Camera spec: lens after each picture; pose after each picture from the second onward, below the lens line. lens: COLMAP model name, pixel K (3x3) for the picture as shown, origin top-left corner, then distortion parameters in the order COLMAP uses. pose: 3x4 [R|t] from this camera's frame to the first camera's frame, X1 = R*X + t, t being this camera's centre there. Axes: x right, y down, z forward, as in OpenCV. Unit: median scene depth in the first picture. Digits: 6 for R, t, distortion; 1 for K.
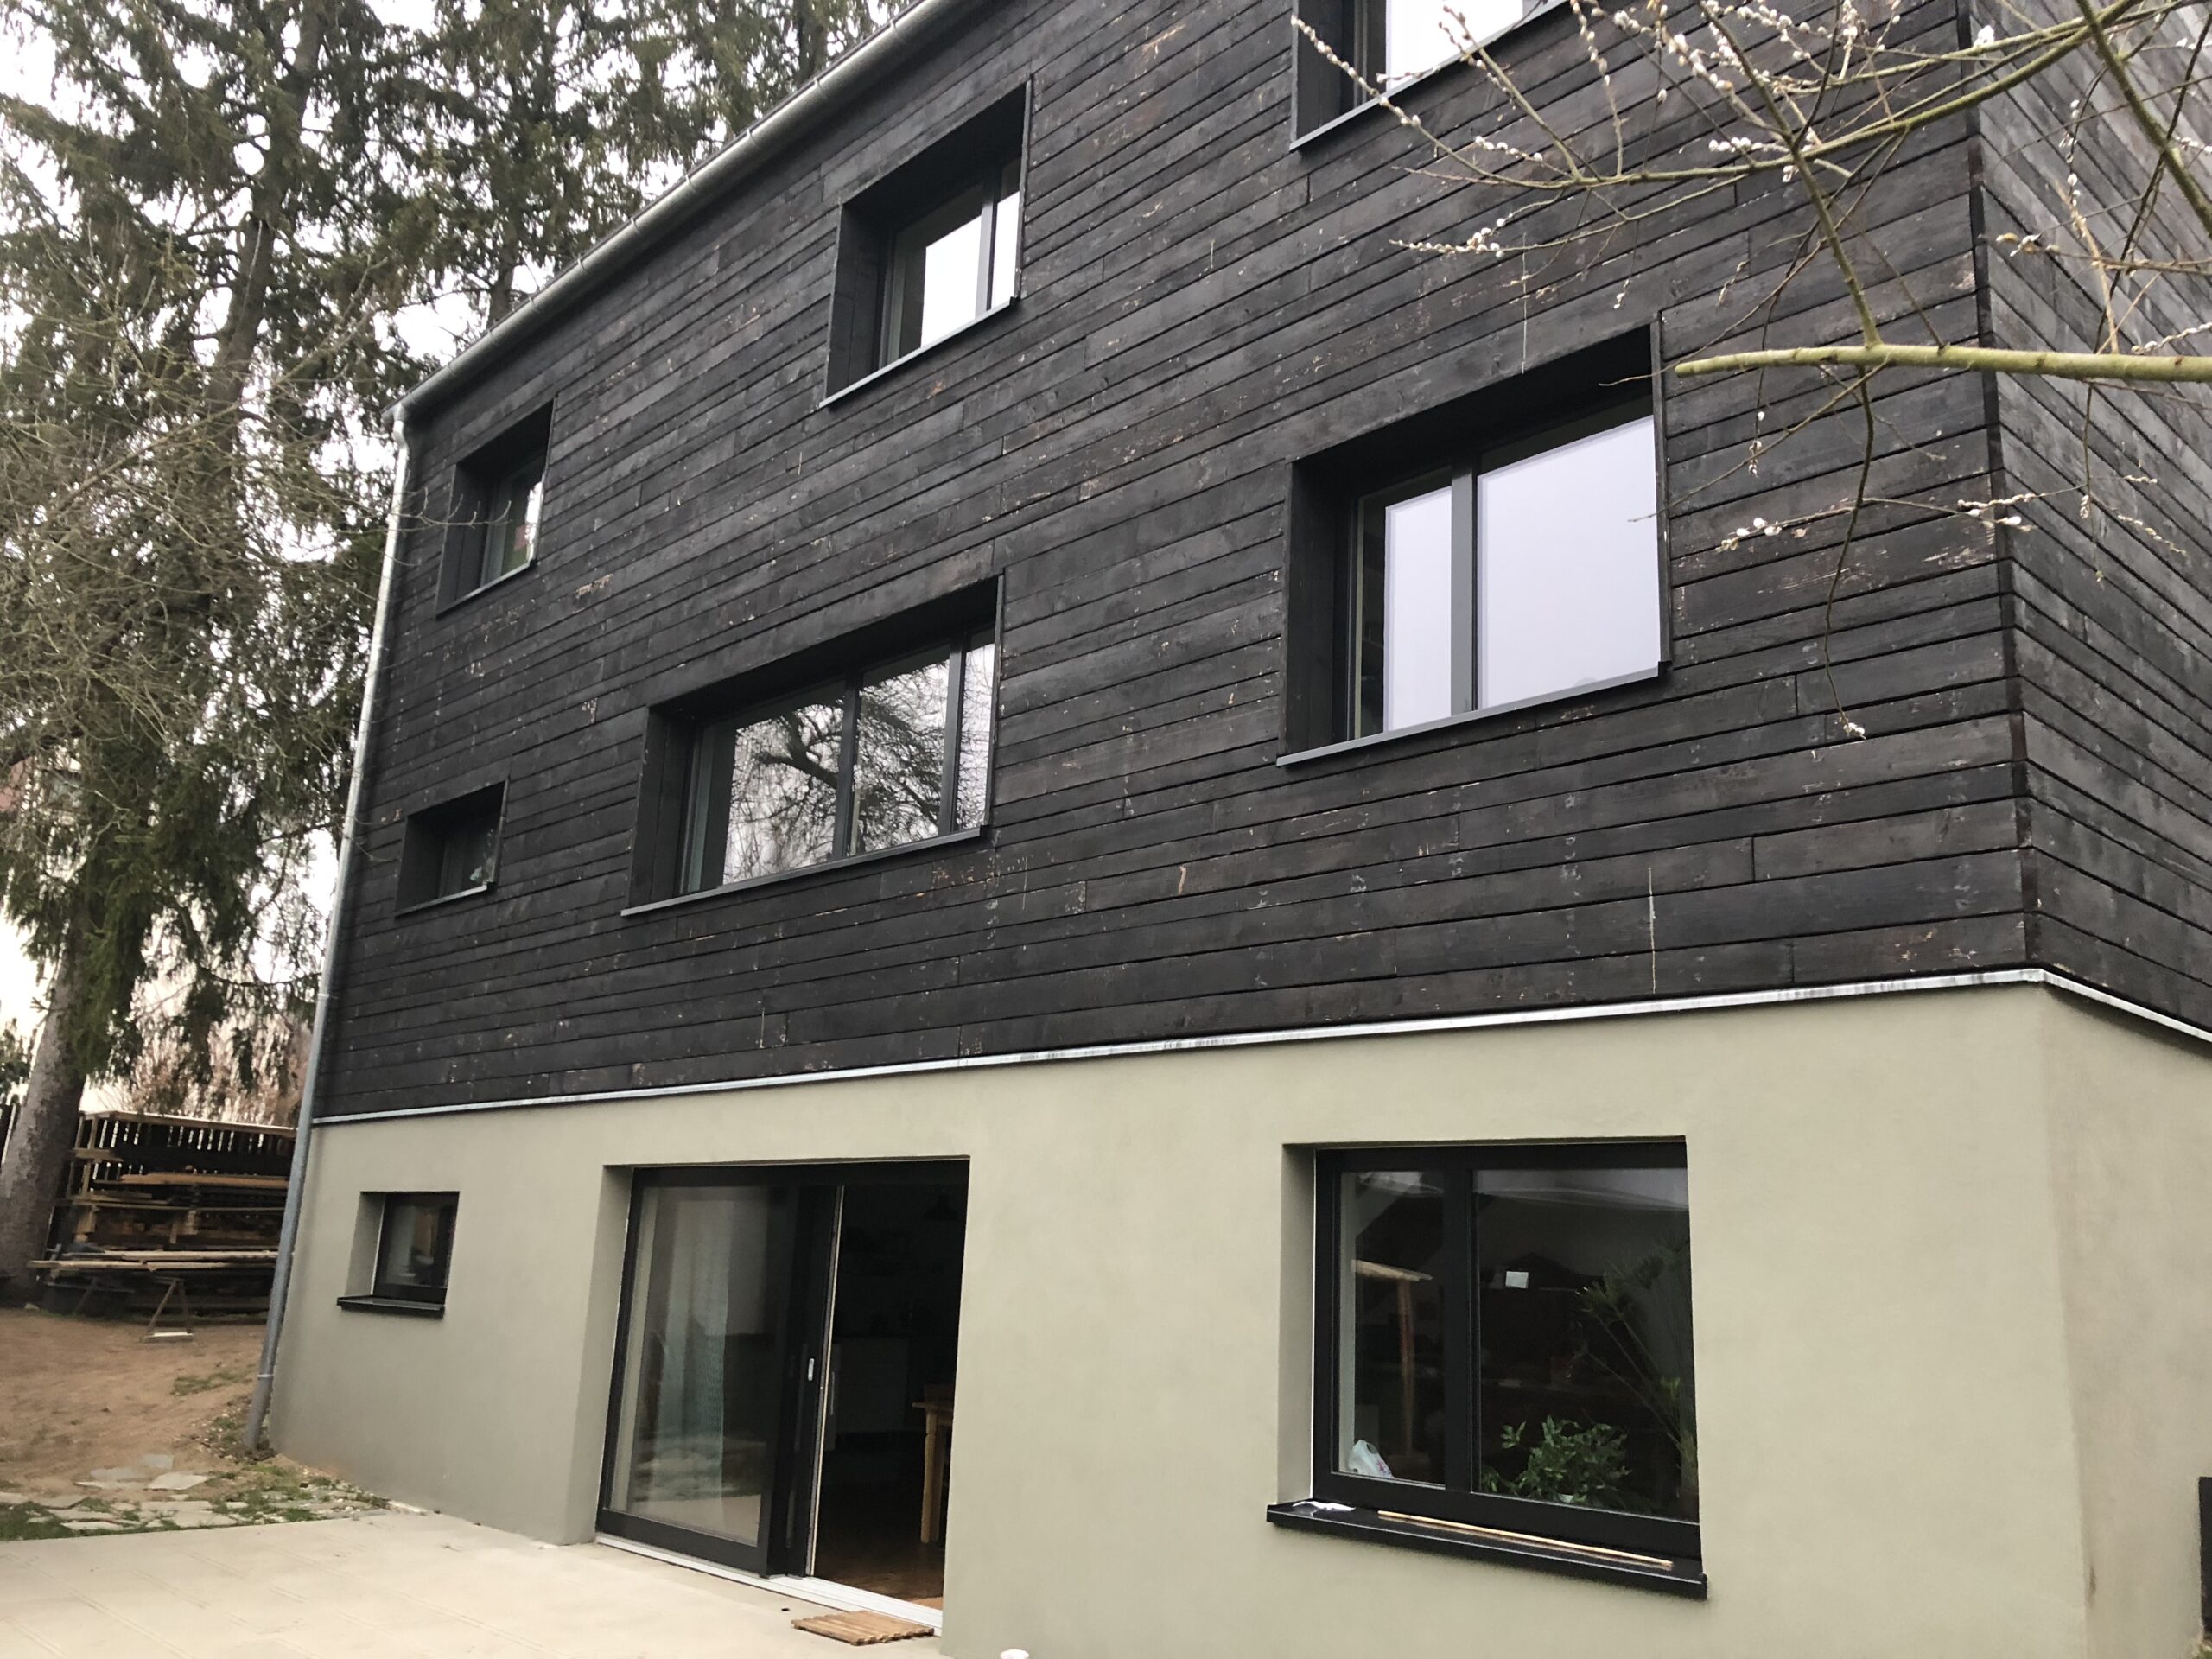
lens RADIAL K [[1806.4, 0, 1105.8], [0, 1806.4, 836.5], [0, 0, 1]] dist [0.033930, -0.024485]
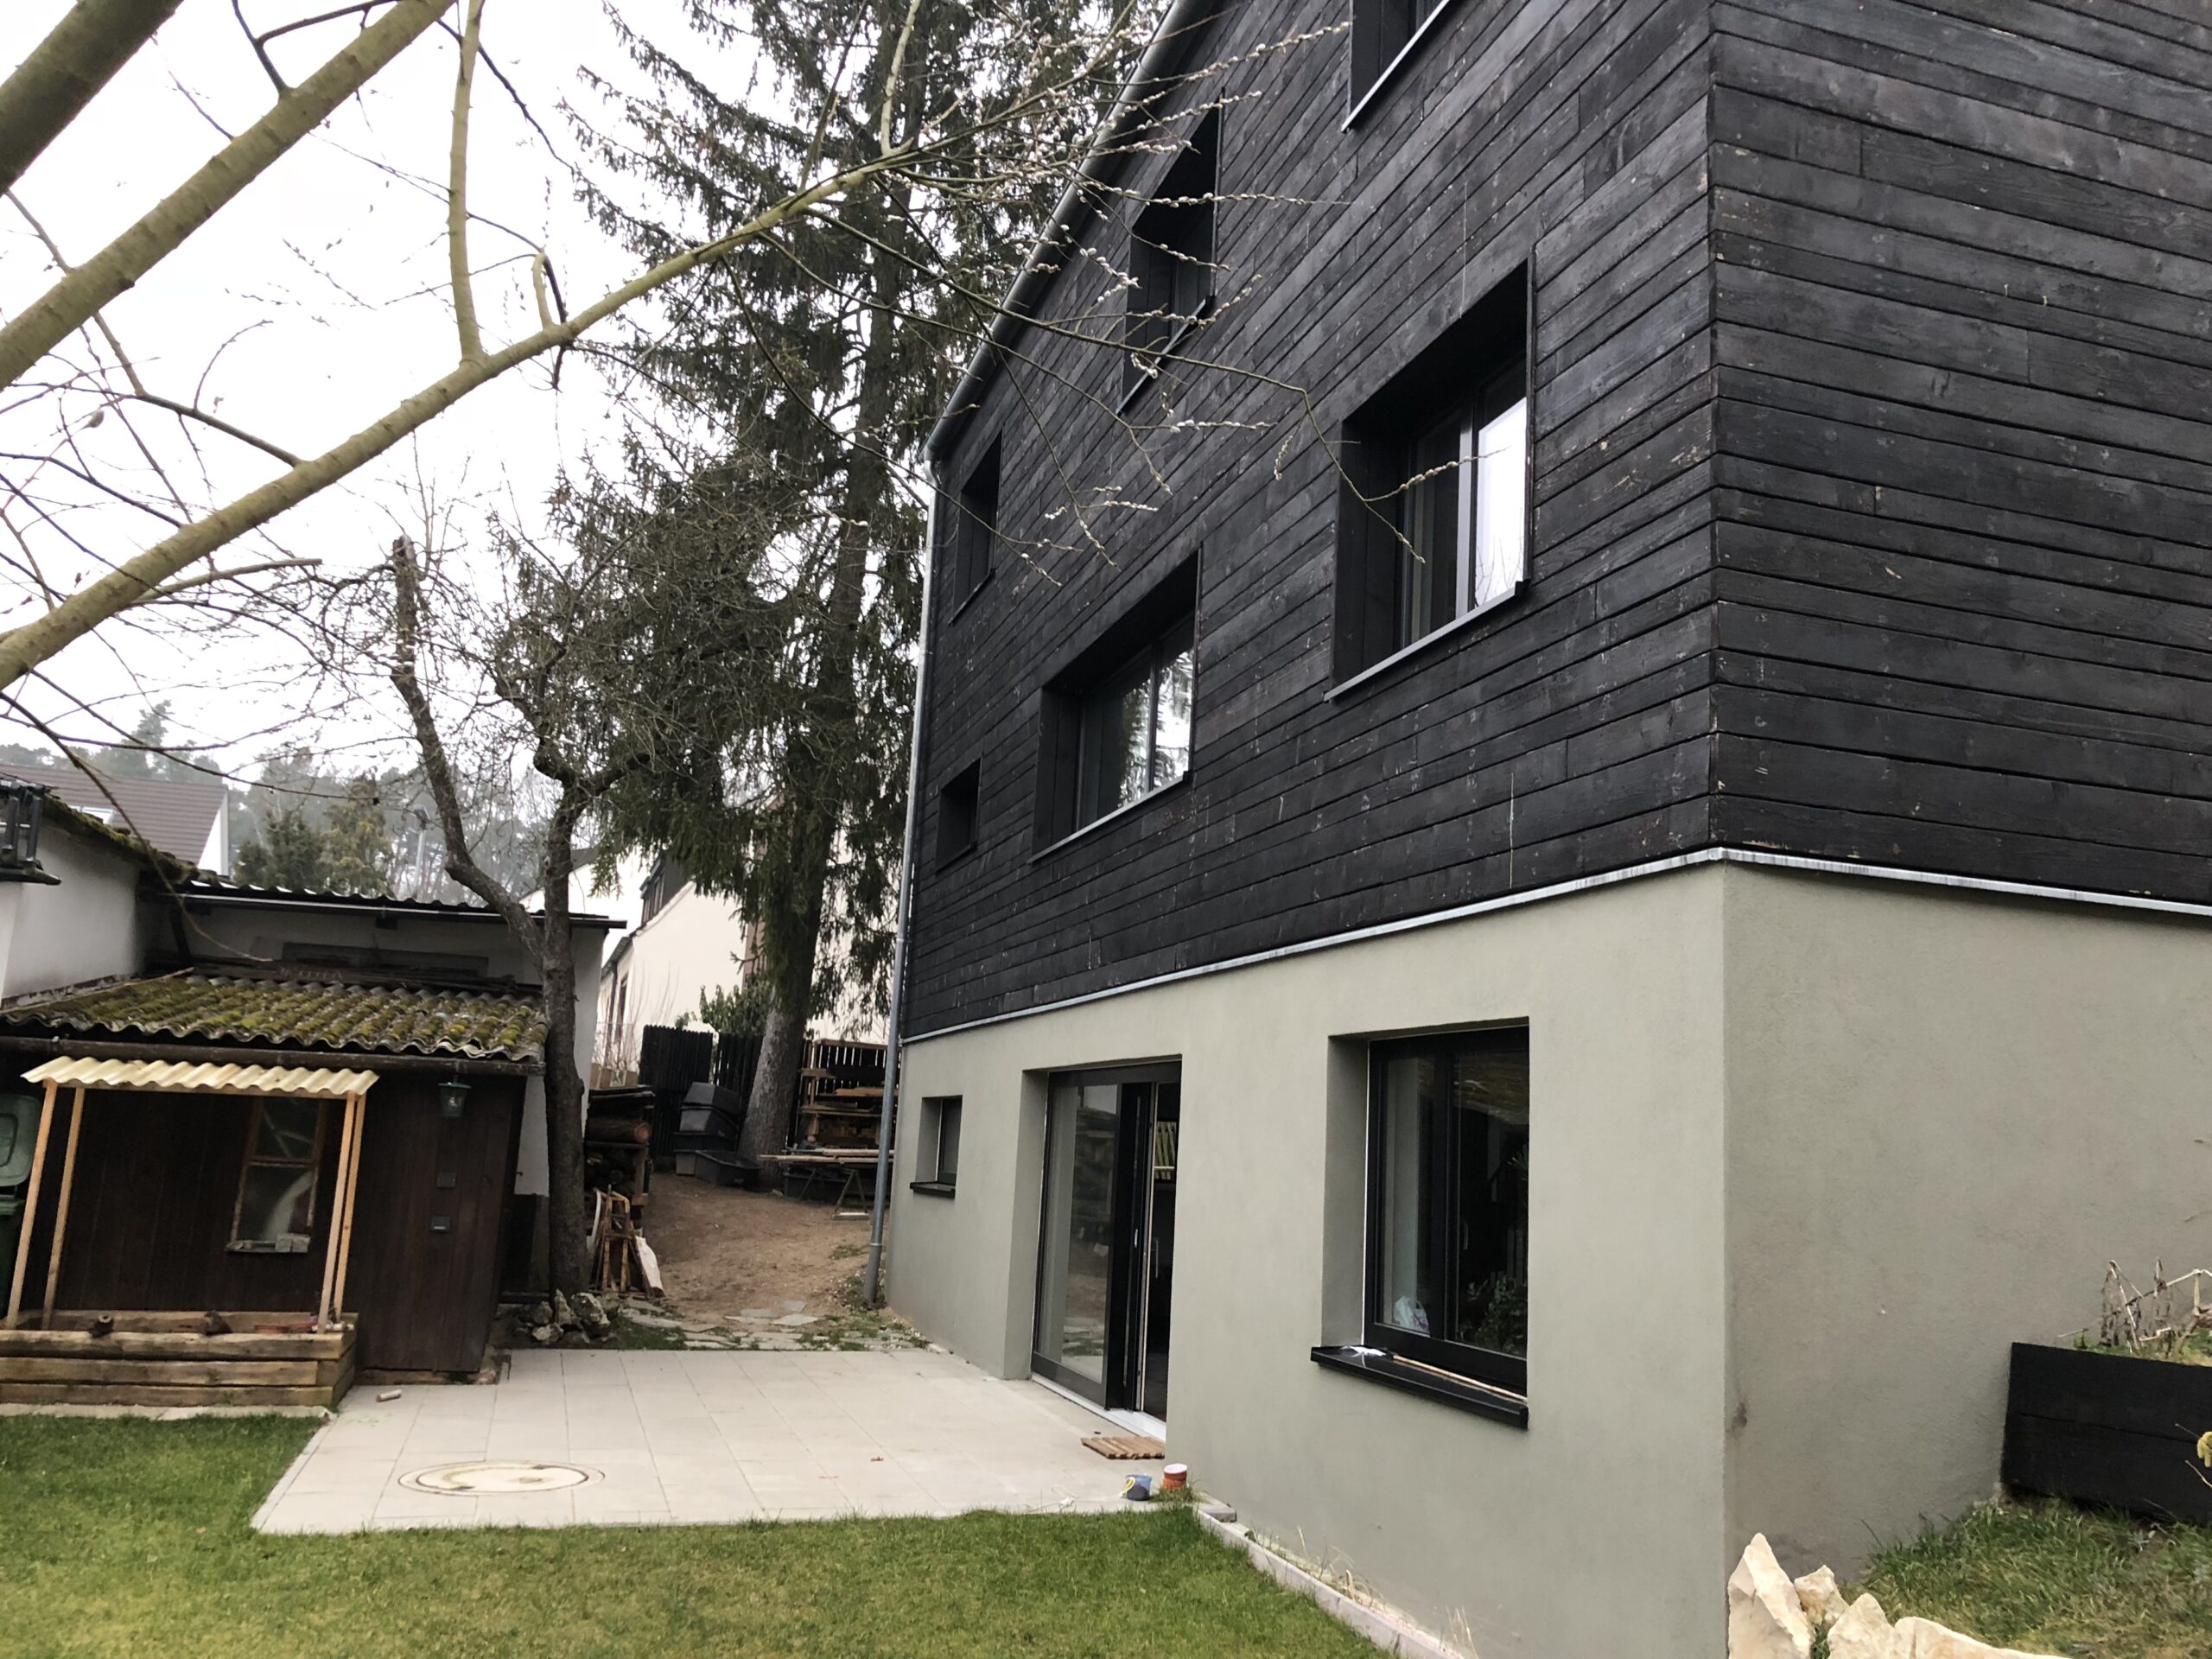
lens RADIAL K [[1806.4, 0, 1115.3], [0, 1806.4, 821.4], [0, 0, 1]] dist [0.033930, -0.024485]
pose [[0.896877, -0.075872, -0.435724, 0.510121], [0.090582, 0.995803, 0.013053, 0.009523], [0.432905, -0.051175, 0.899986, -0.074050]]
